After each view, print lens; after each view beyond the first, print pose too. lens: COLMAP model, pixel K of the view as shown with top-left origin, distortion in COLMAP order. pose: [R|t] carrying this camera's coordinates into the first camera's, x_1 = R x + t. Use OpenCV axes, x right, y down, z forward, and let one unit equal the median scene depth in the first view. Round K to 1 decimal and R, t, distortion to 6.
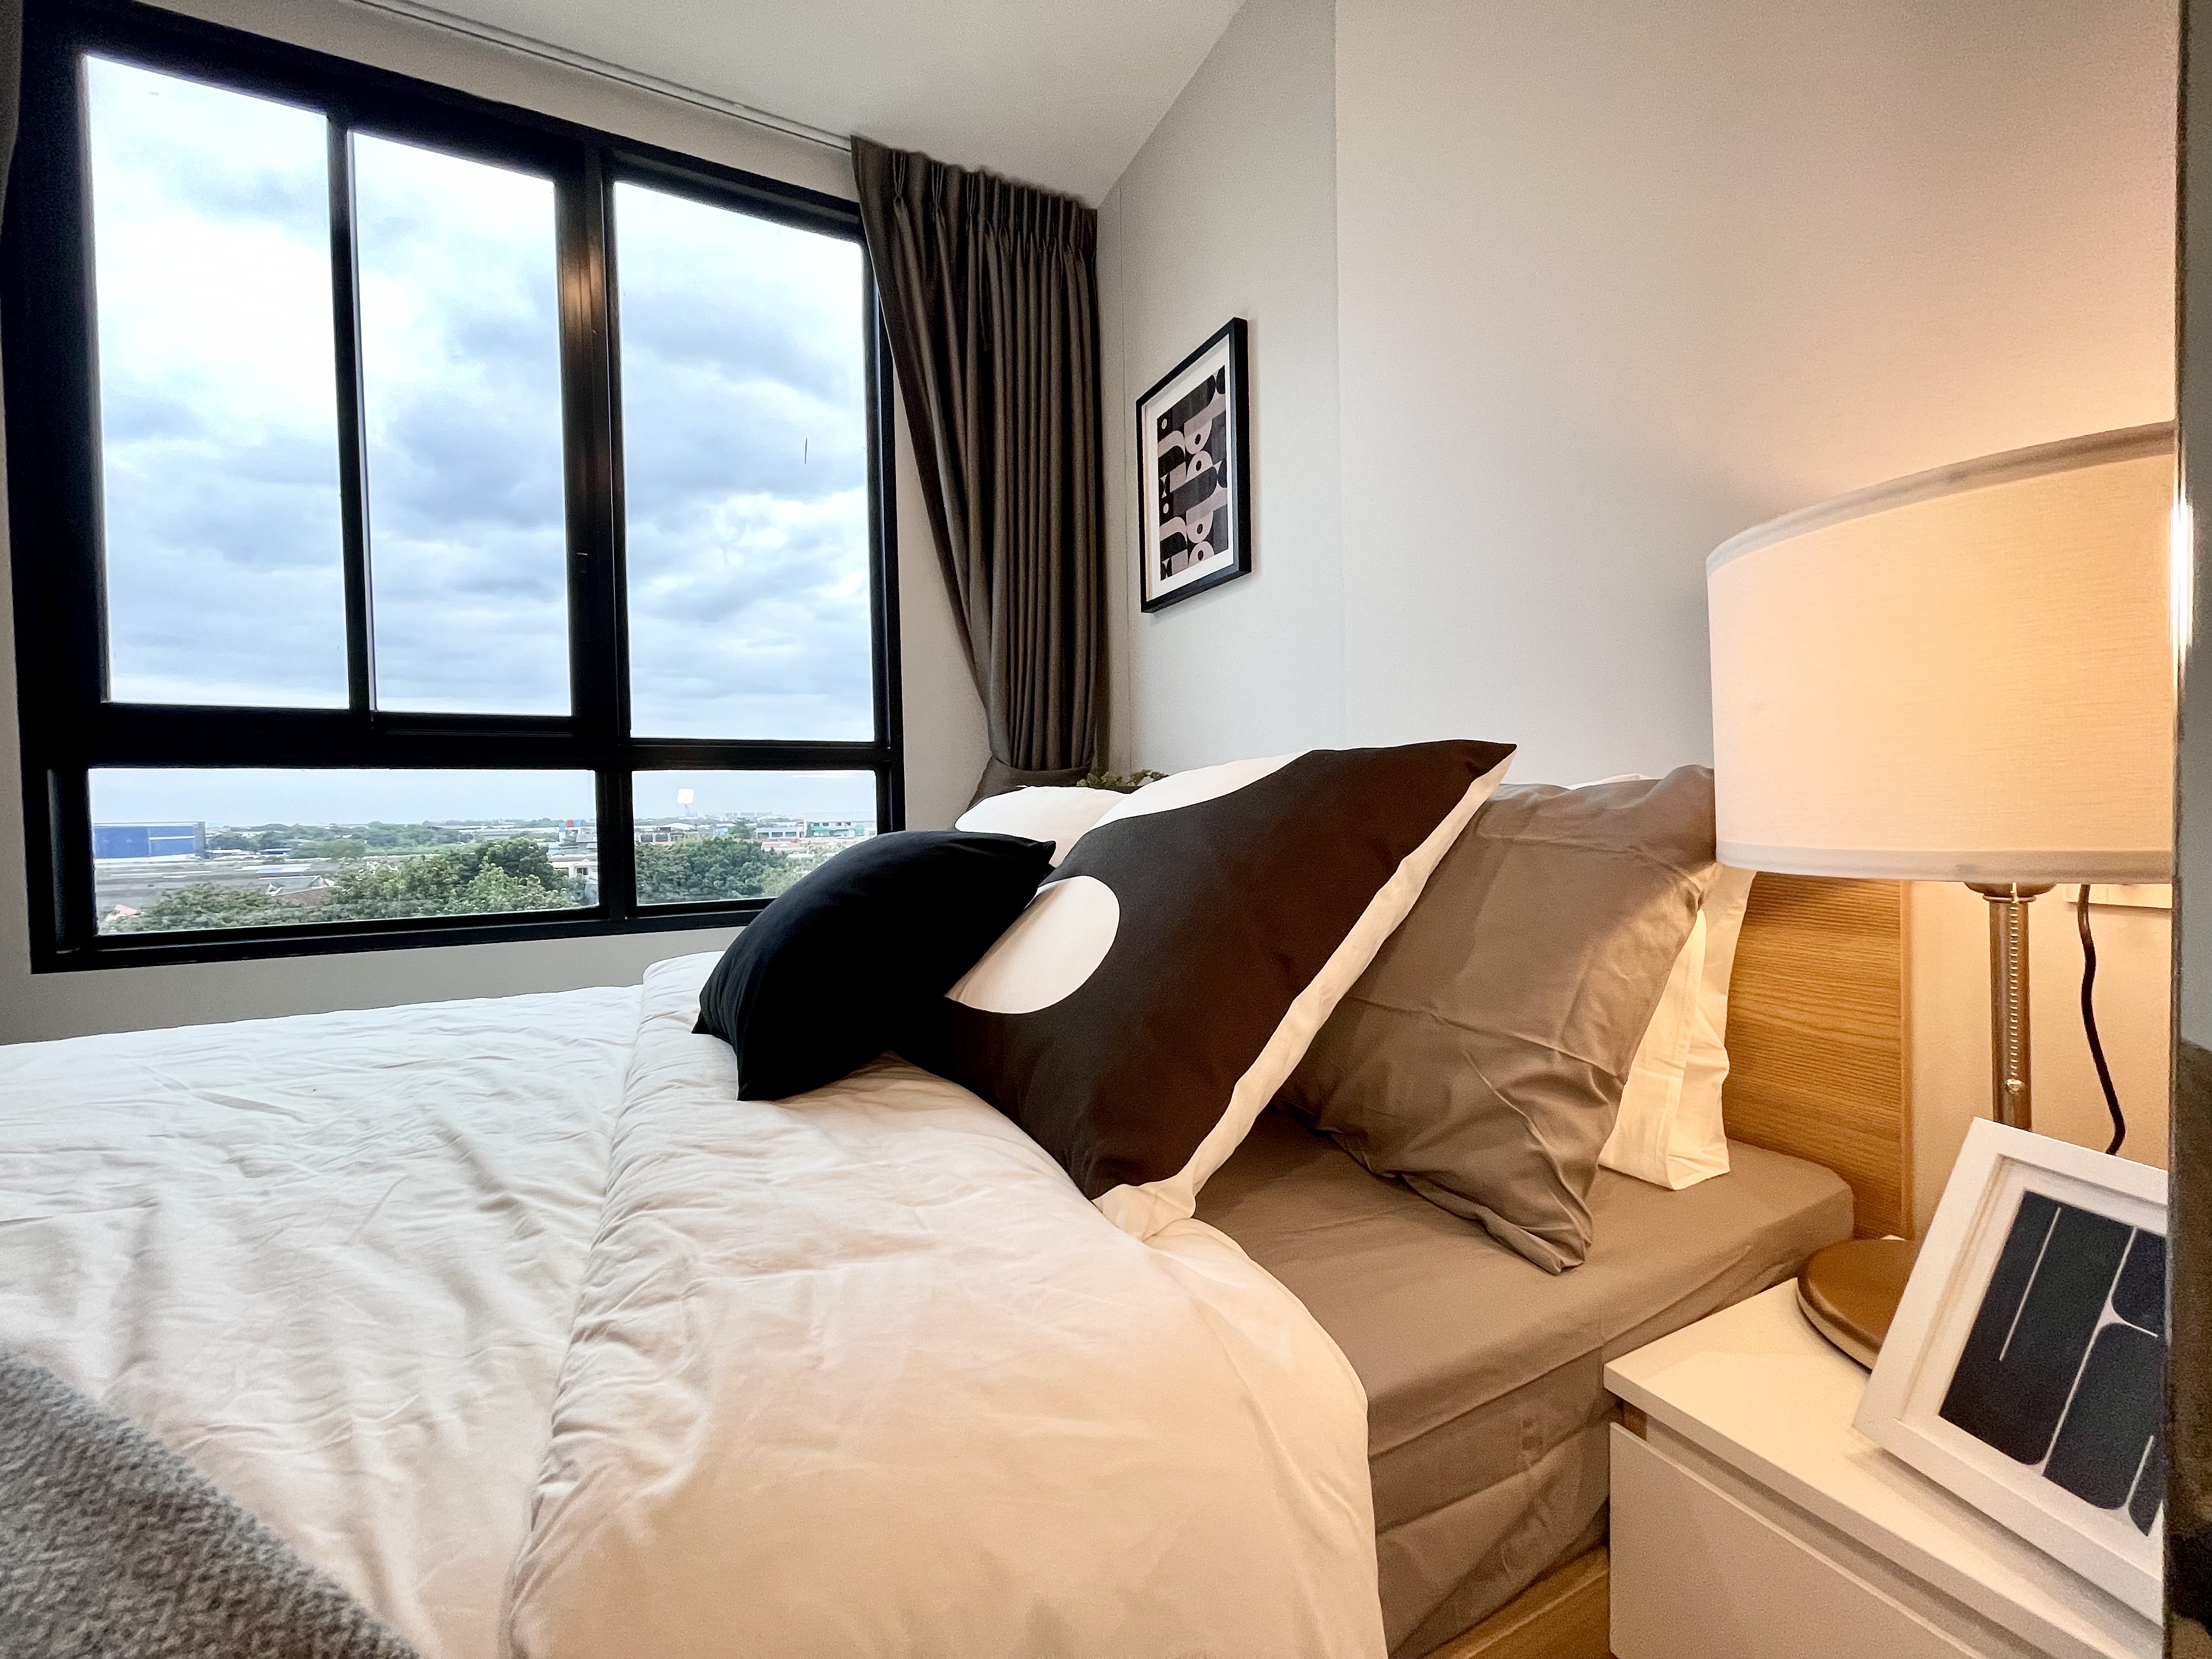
lens RADIAL K [[885.2, 0, 1101.8], [0, 885.2, 828.5], [0, 0, 1]] dist [-0.012185, -0.000007]
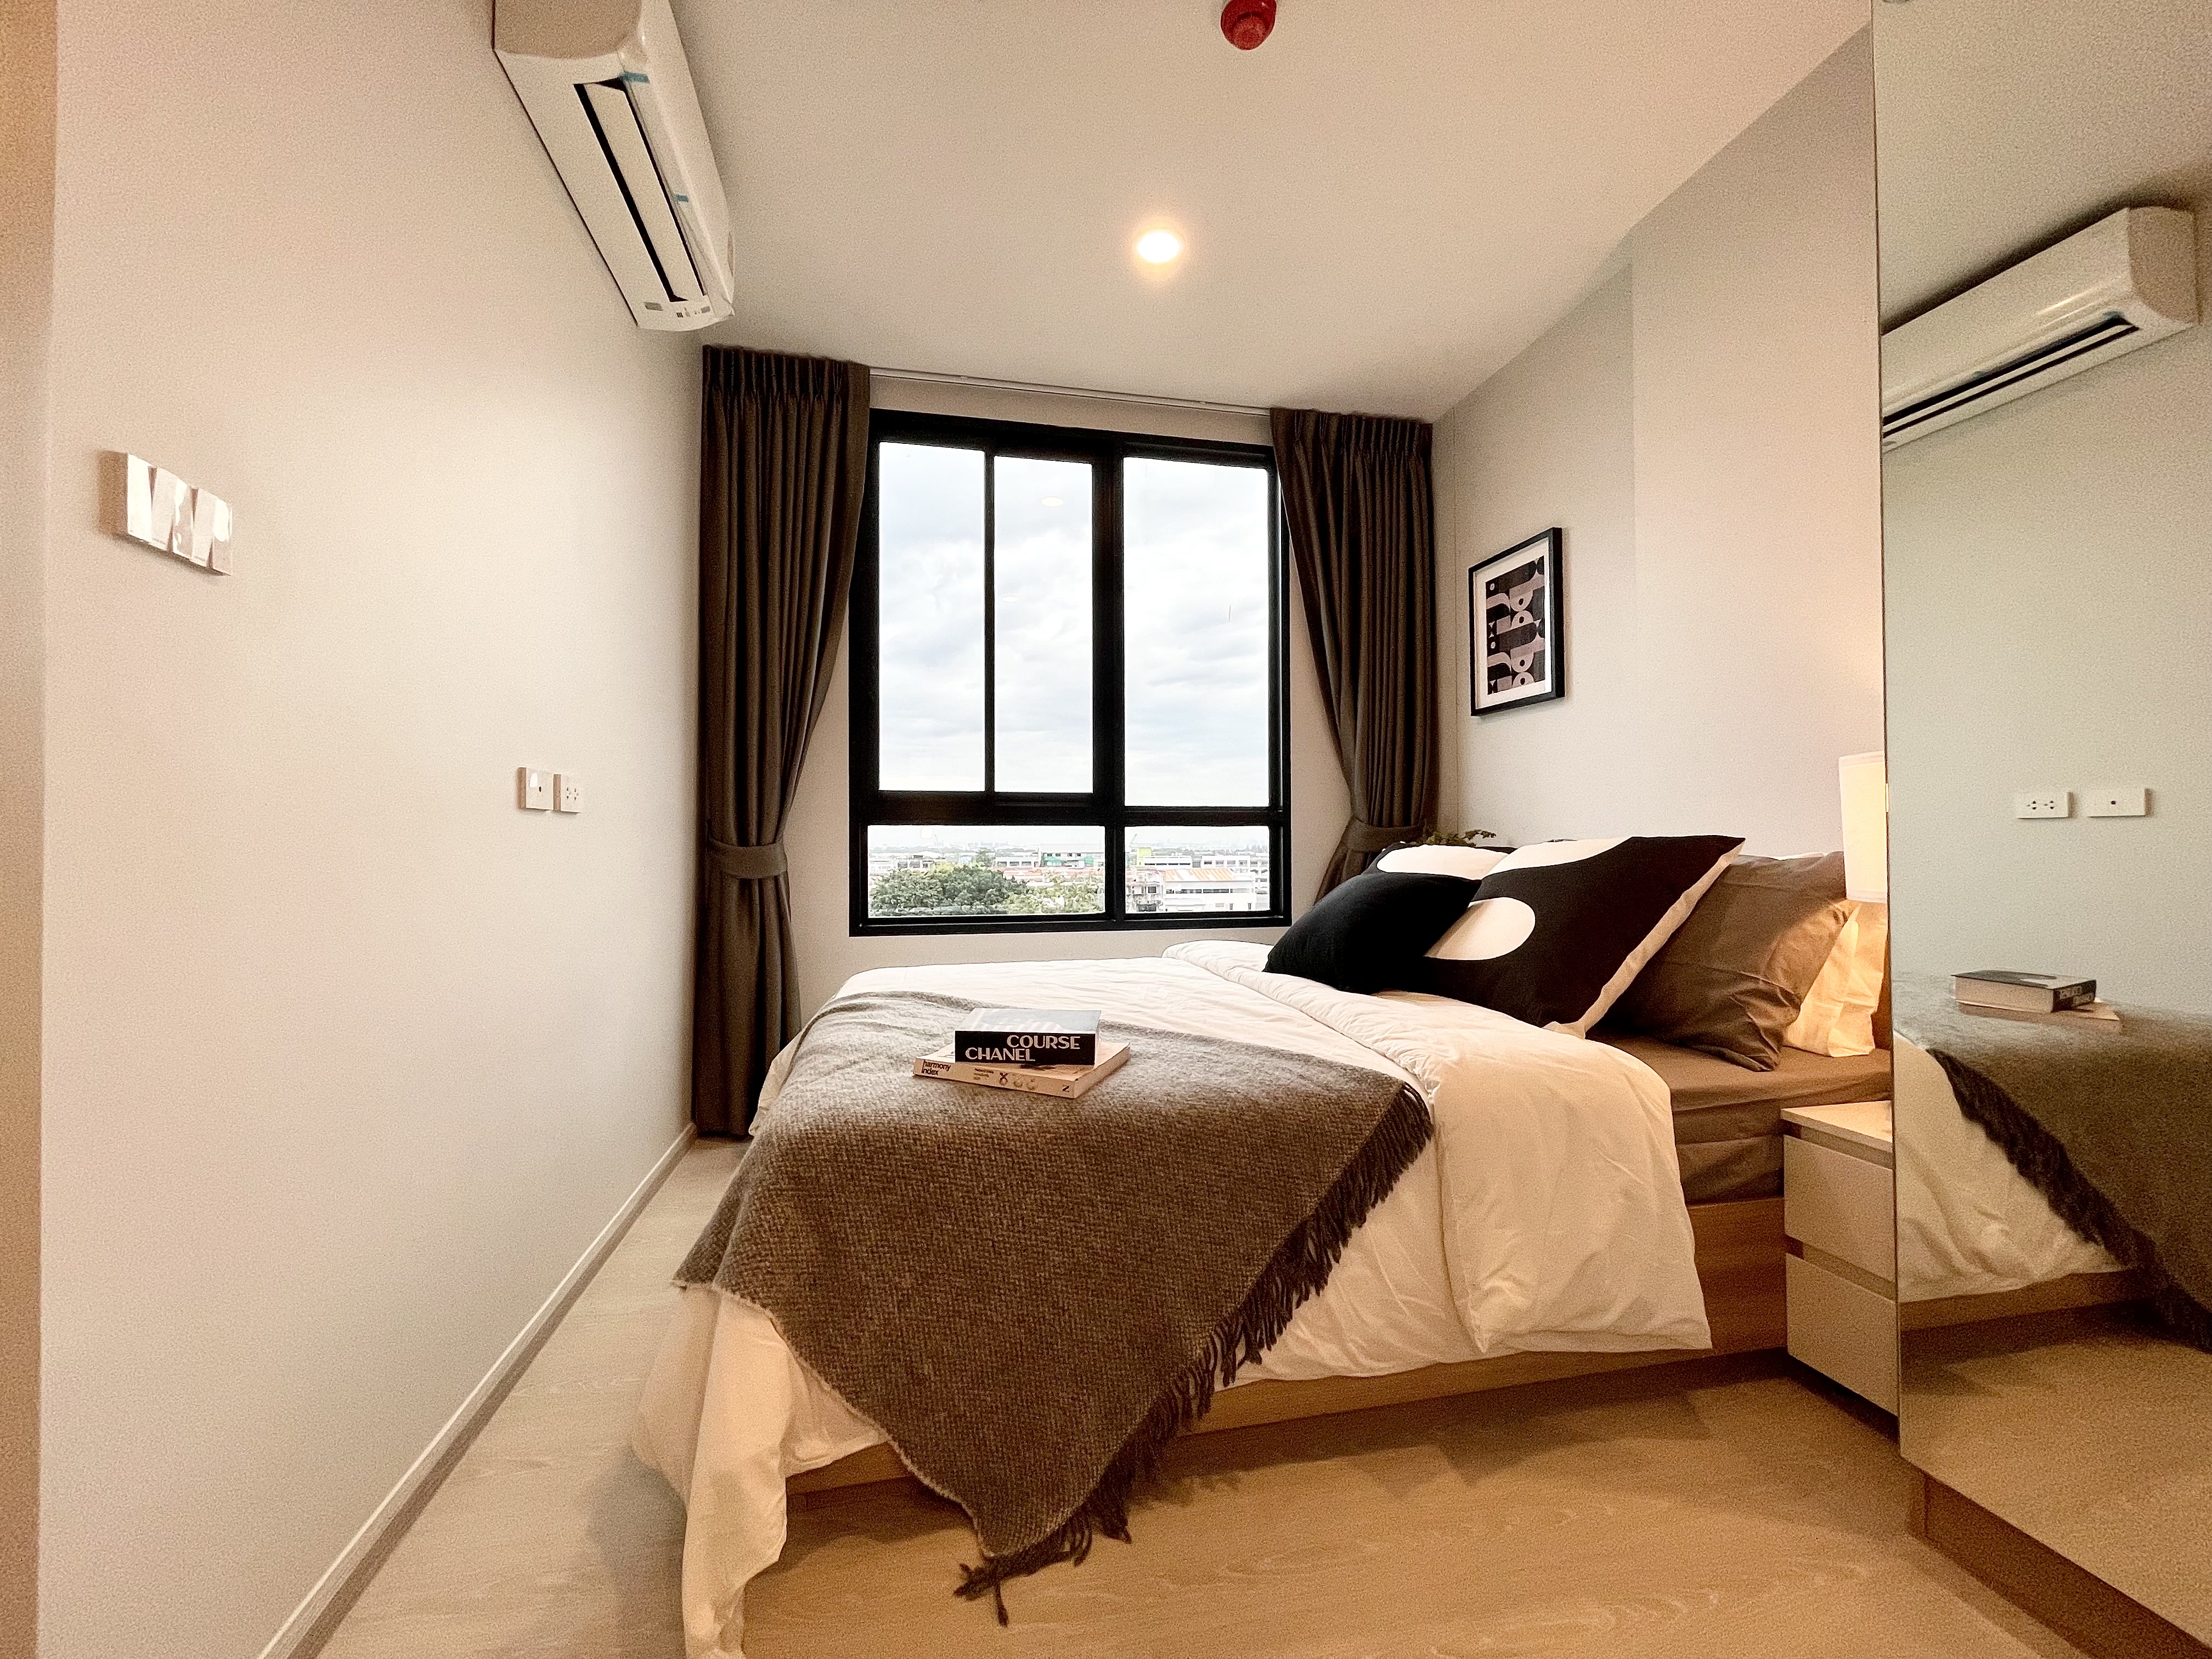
lens RADIAL K [[885.2, 0, 1101.8], [0, 885.2, 828.5], [0, 0, 1]] dist [-0.012185, -0.000007]
pose [[0.968271, 0.010326, -0.249688, -0.197251], [-0.019719, 0.999188, -0.035148, -0.006868], [0.249123, 0.038956, 0.967688, -0.569170]]
